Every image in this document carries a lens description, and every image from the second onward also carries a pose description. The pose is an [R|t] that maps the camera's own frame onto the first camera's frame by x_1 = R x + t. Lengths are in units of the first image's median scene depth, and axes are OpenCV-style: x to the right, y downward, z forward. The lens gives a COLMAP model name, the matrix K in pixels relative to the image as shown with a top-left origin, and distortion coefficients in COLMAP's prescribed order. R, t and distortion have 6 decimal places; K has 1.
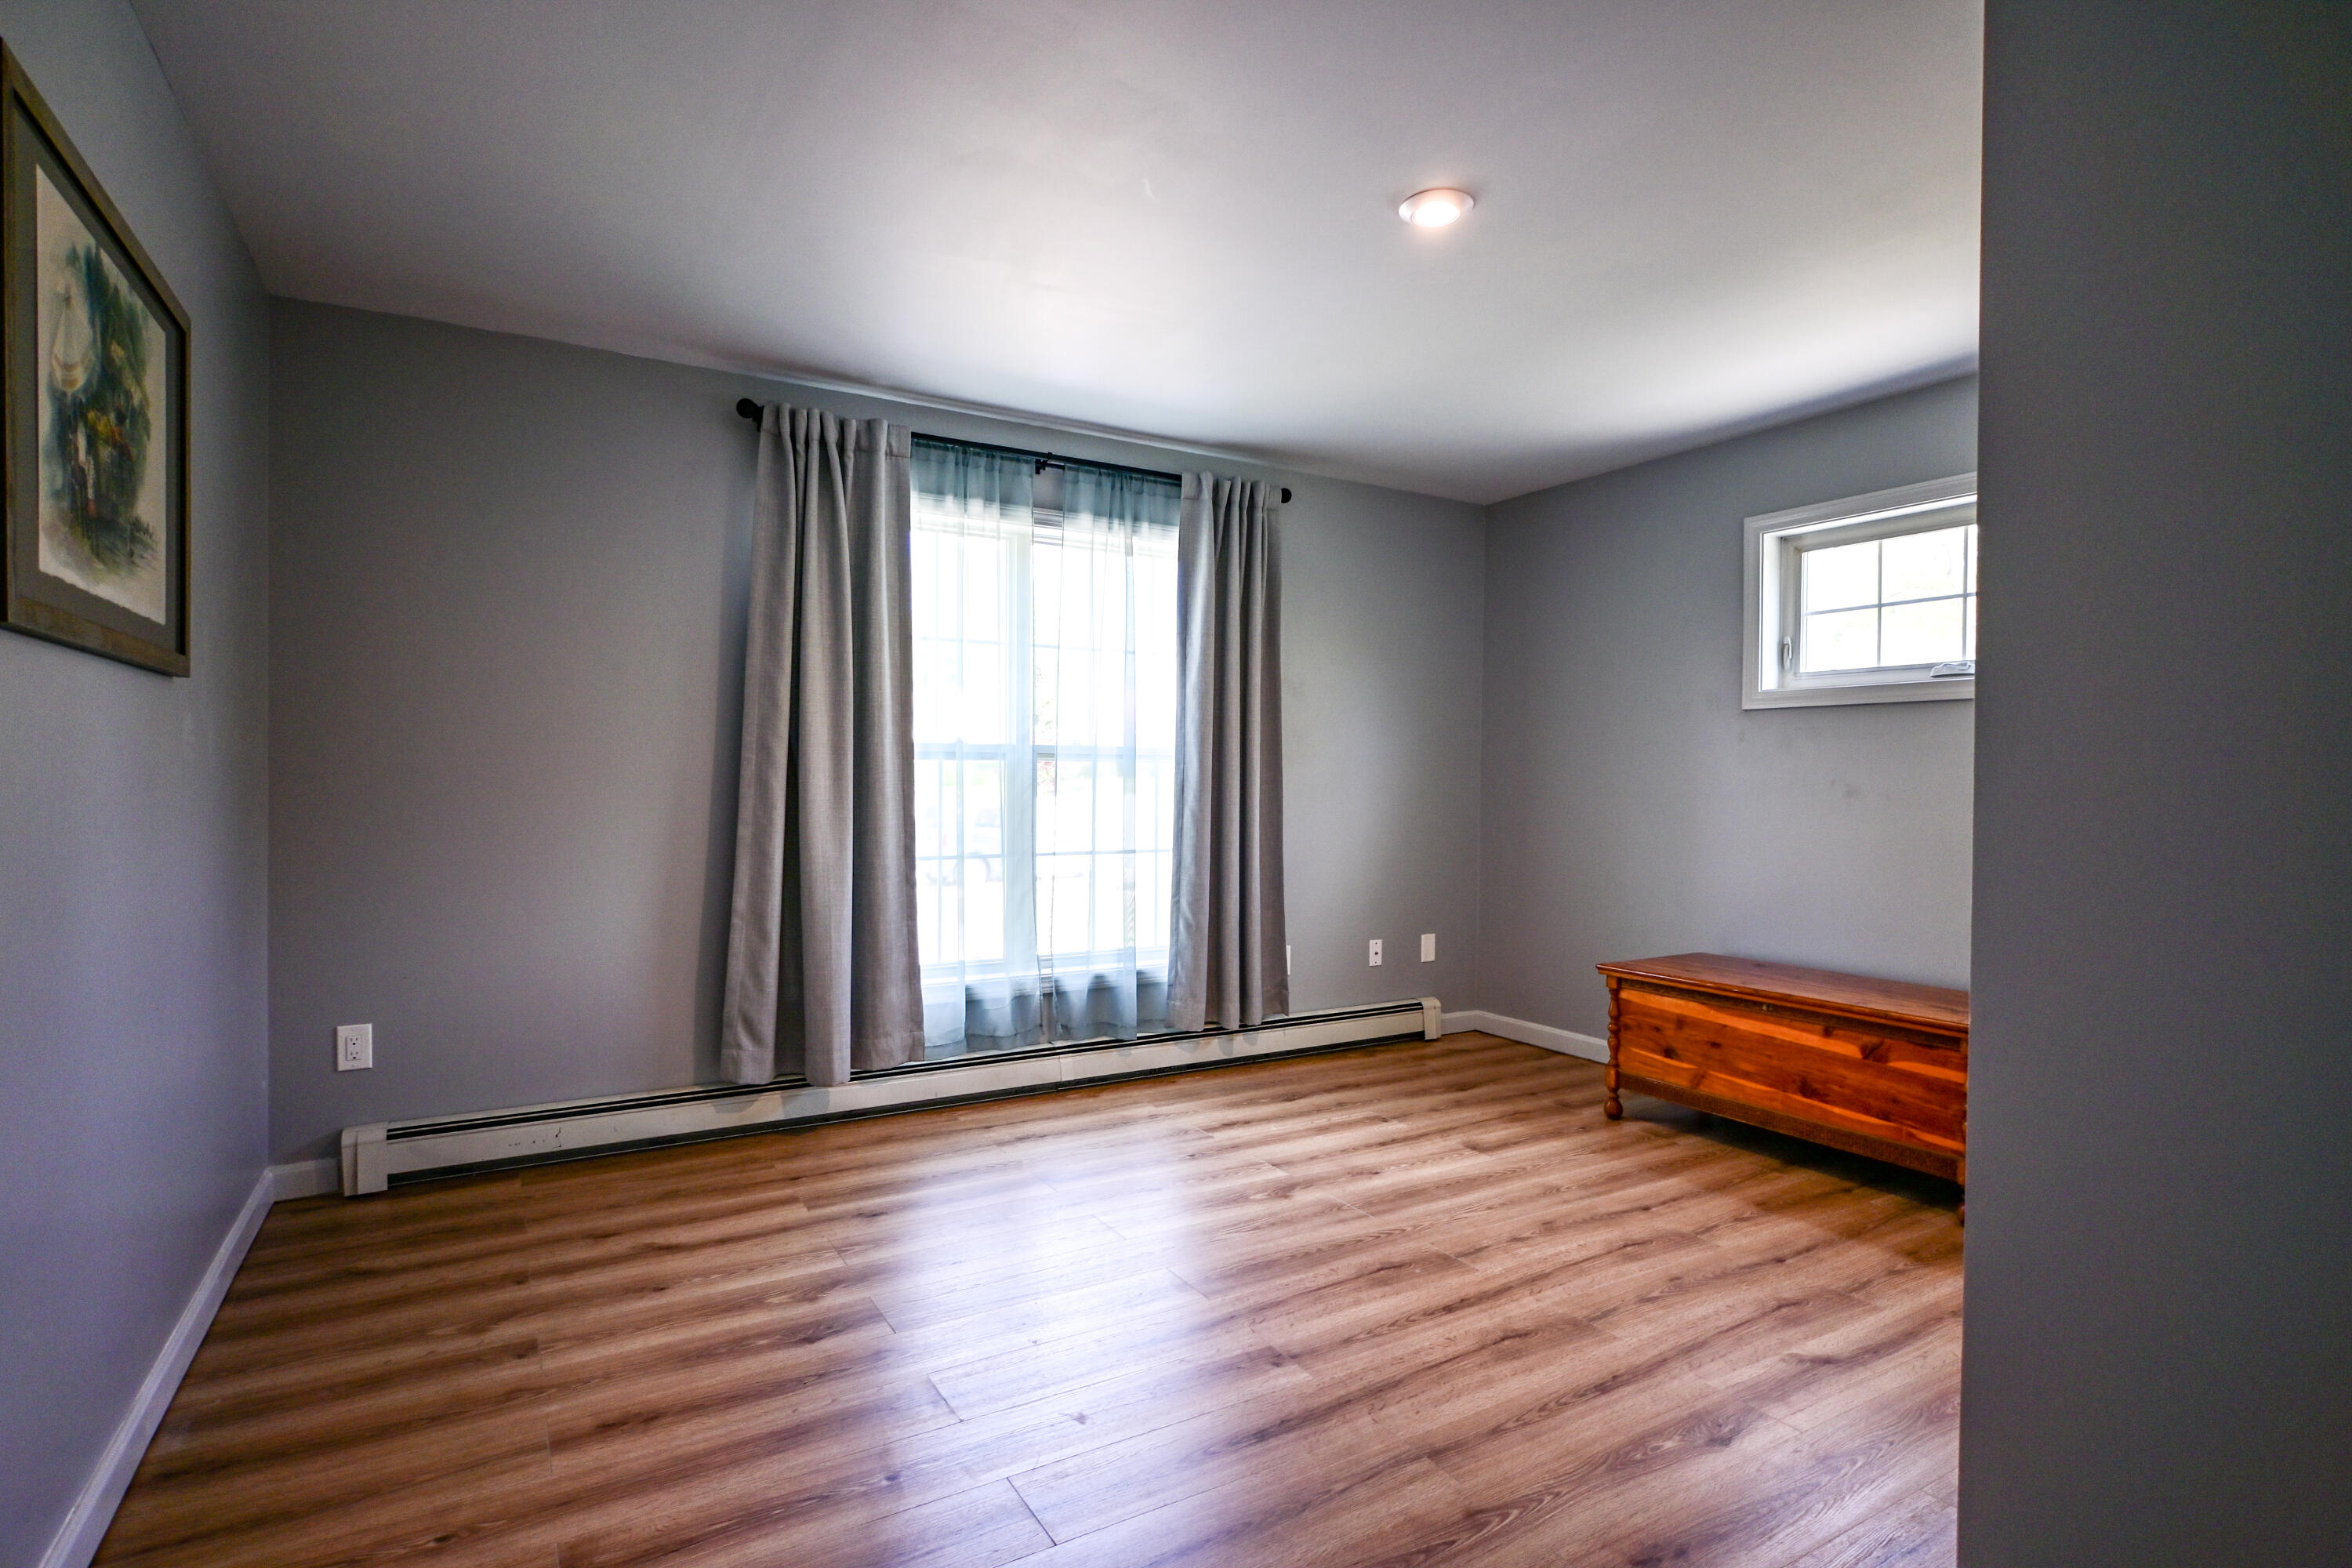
lens RADIAL K [[1175.0, 0, 1176.0], [0, 1175.0, 784.0], [0, 0, 1]] dist [-0.003621, -0.000365]
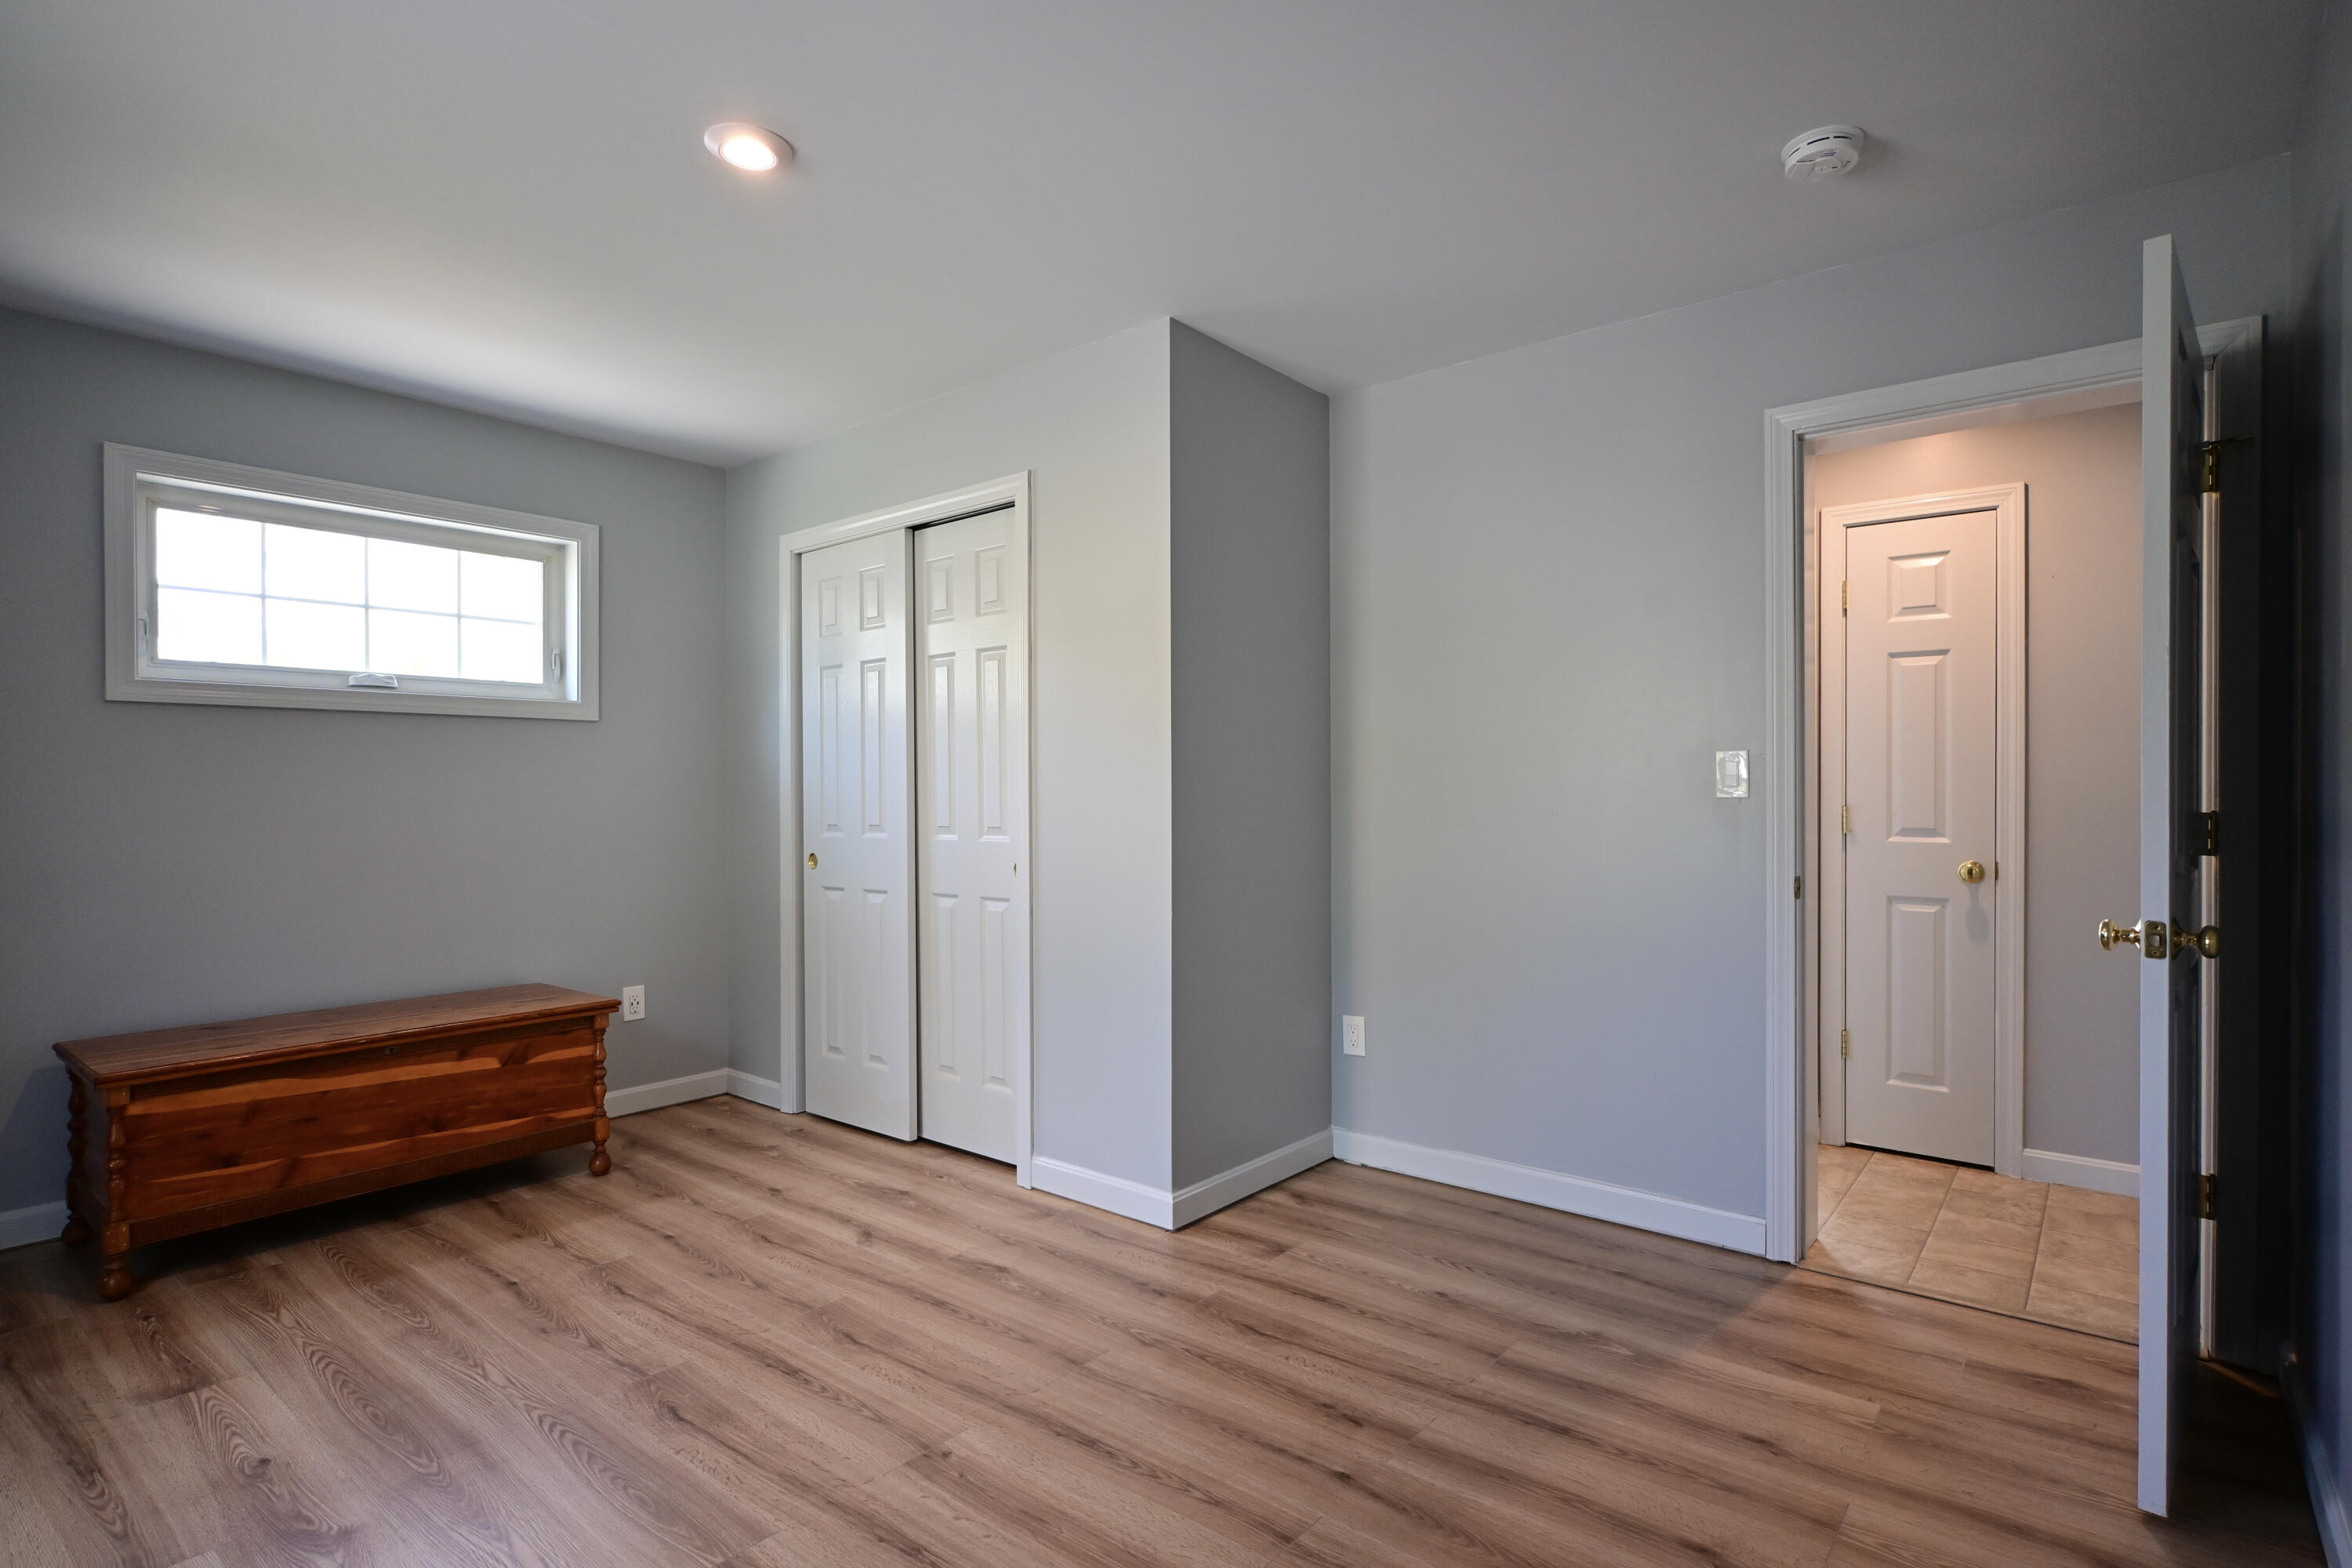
lens RADIAL K [[1175.0, 0, 1176.0], [0, 1175.0, 784.0], [0, 0, 1]] dist [-0.003621, -0.000365]
pose [[-0.342629, -0.002642, 0.939467, -0.560466], [0.011100, 0.999915, 0.006861, -0.009905], [-0.939405, 0.012779, -0.342570, 0.792524]]
